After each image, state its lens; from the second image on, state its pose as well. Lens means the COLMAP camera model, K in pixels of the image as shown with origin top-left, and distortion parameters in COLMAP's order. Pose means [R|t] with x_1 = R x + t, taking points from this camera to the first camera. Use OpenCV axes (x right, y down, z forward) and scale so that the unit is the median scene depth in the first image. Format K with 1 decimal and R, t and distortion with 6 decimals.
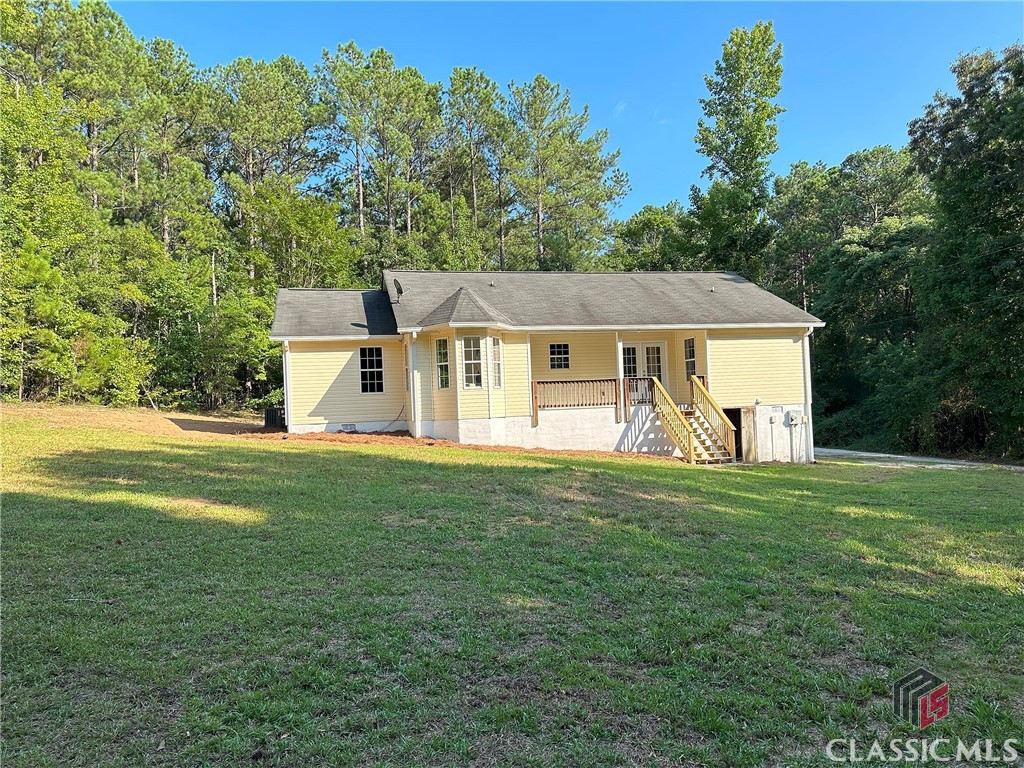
lens RADIAL K [[786.3, 0, 512.0], [0, 786.3, 384.0], [0, 0, 1]] dist [0.055626, -0.008932]
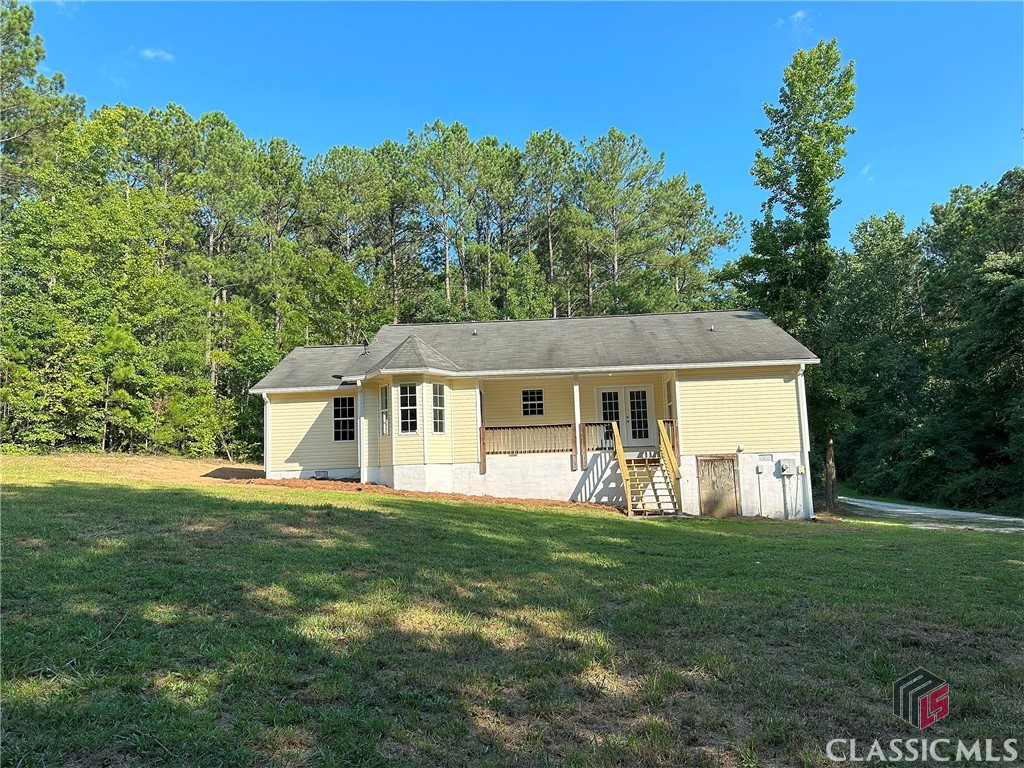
lens RADIAL K [[786.3, 0, 512.0], [0, 786.3, 384.0], [0, 0, 1]] dist [0.055626, -0.008932]
pose [[0.957214, -0.026863, -0.288132, 0.334905], [0.004121, 0.996847, -0.079247, 0.019824], [0.289353, 0.074669, 0.954306, 0.065762]]
